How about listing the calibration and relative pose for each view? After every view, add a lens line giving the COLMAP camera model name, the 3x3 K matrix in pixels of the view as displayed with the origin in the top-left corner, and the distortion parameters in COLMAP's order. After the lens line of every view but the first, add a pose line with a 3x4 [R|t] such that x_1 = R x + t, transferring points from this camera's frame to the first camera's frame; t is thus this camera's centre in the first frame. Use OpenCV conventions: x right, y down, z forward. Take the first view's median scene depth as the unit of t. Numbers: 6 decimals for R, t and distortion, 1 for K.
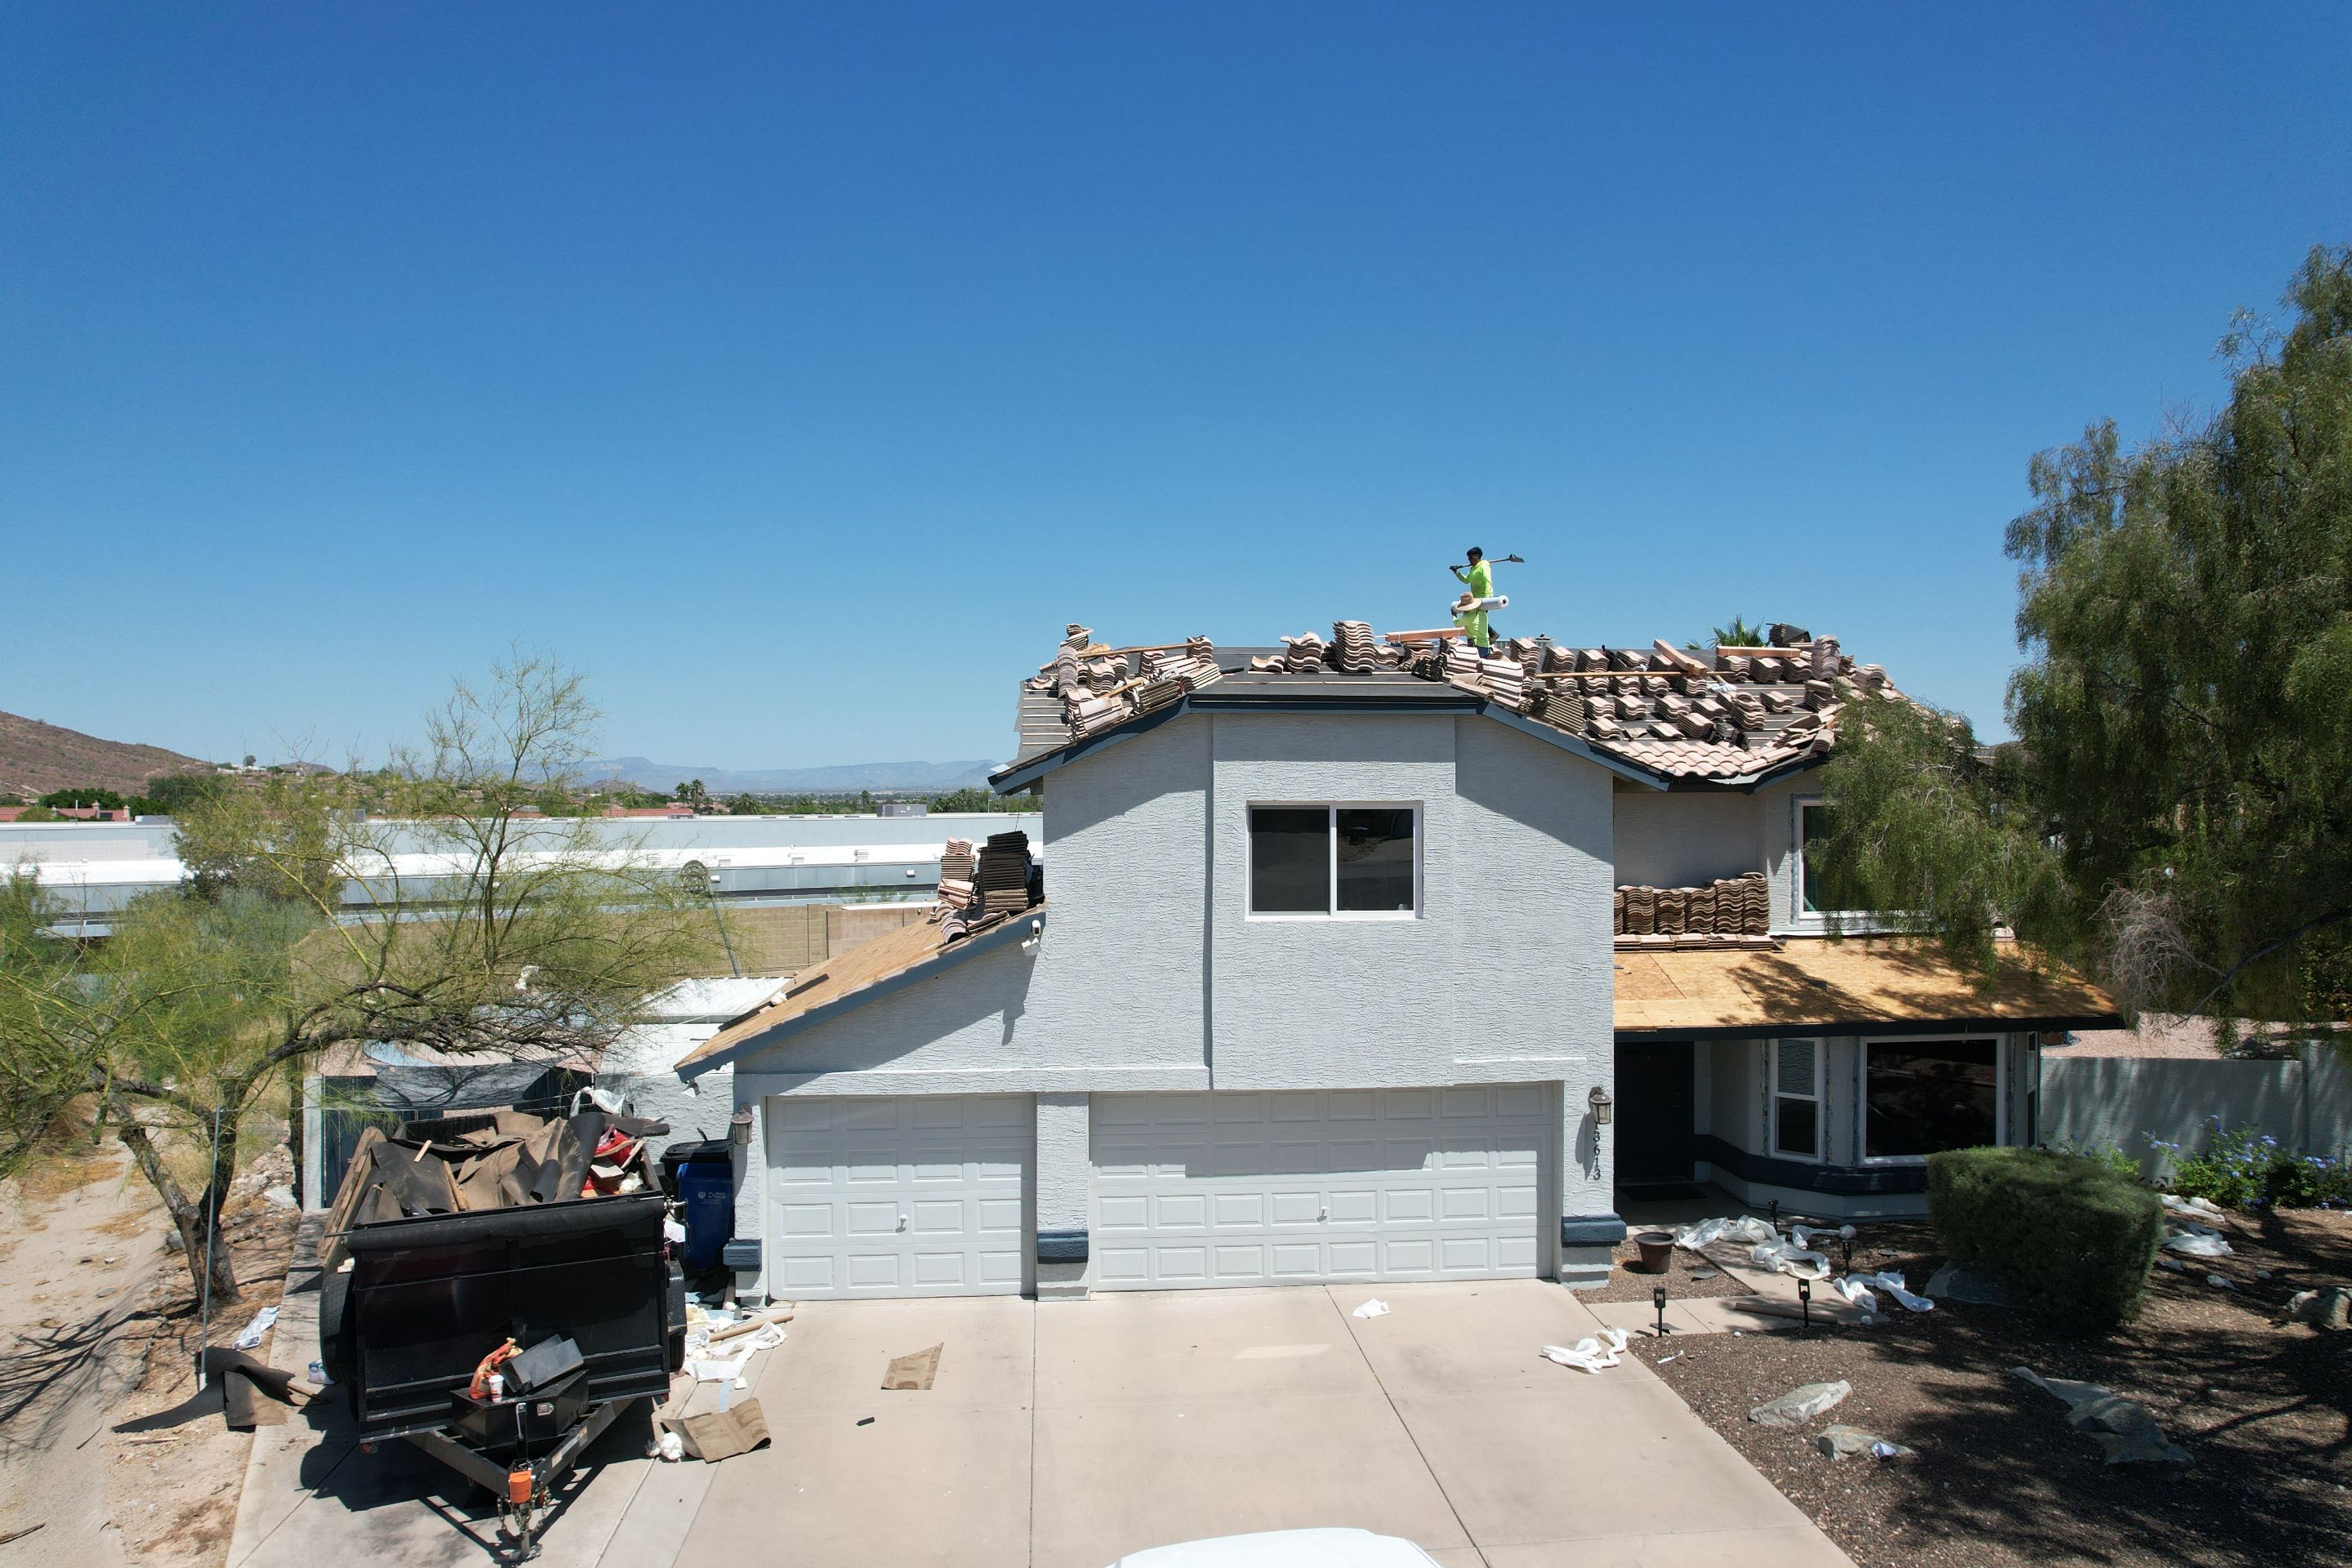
lens RADIAL K [[1494.8, 0, 1165.7], [0, 1494.8, 797.8], [0, 0, 1]] dist [-0.051995, 0.029761]
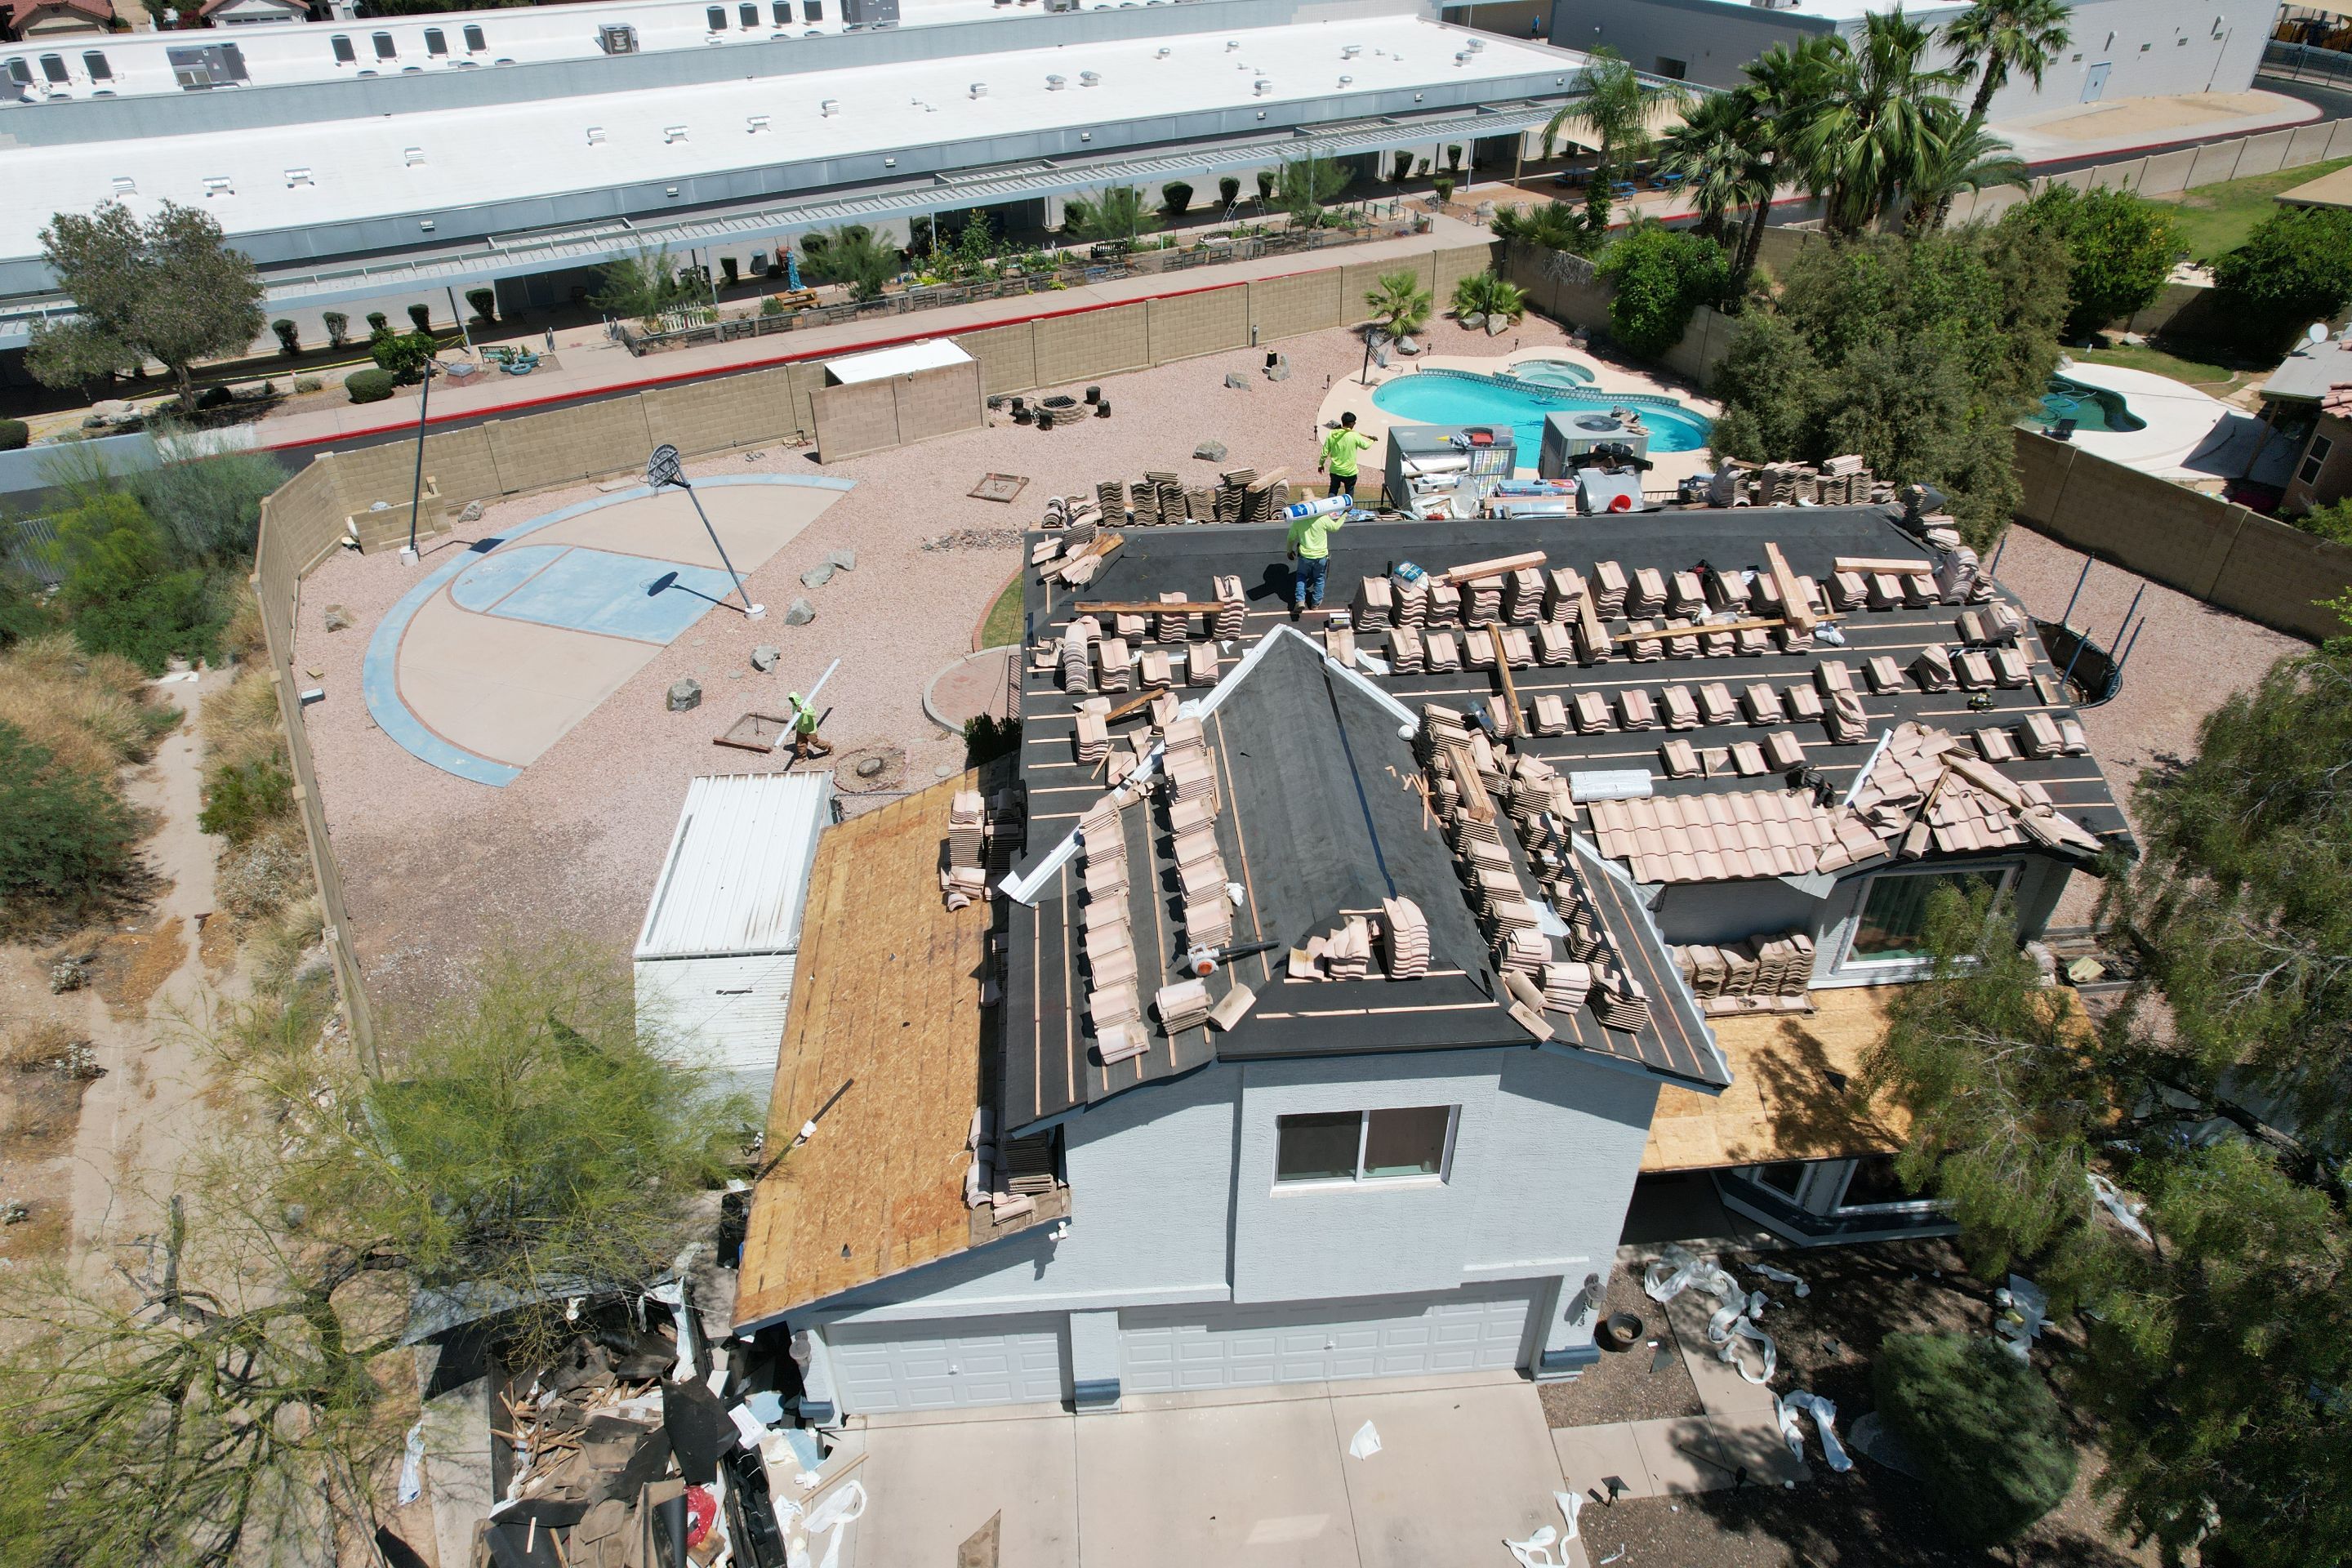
lens RADIAL K [[1494.8, 0, 1165.7], [0, 1494.8, 797.8], [0, 0, 1]] dist [-0.051995, 0.029761]
pose [[0.999983, 0.003969, -0.004242, -0.013764], [-0.000817, 0.819037, 0.573741, -0.705750], [0.005752, -0.573728, 0.819026, 0.331819]]
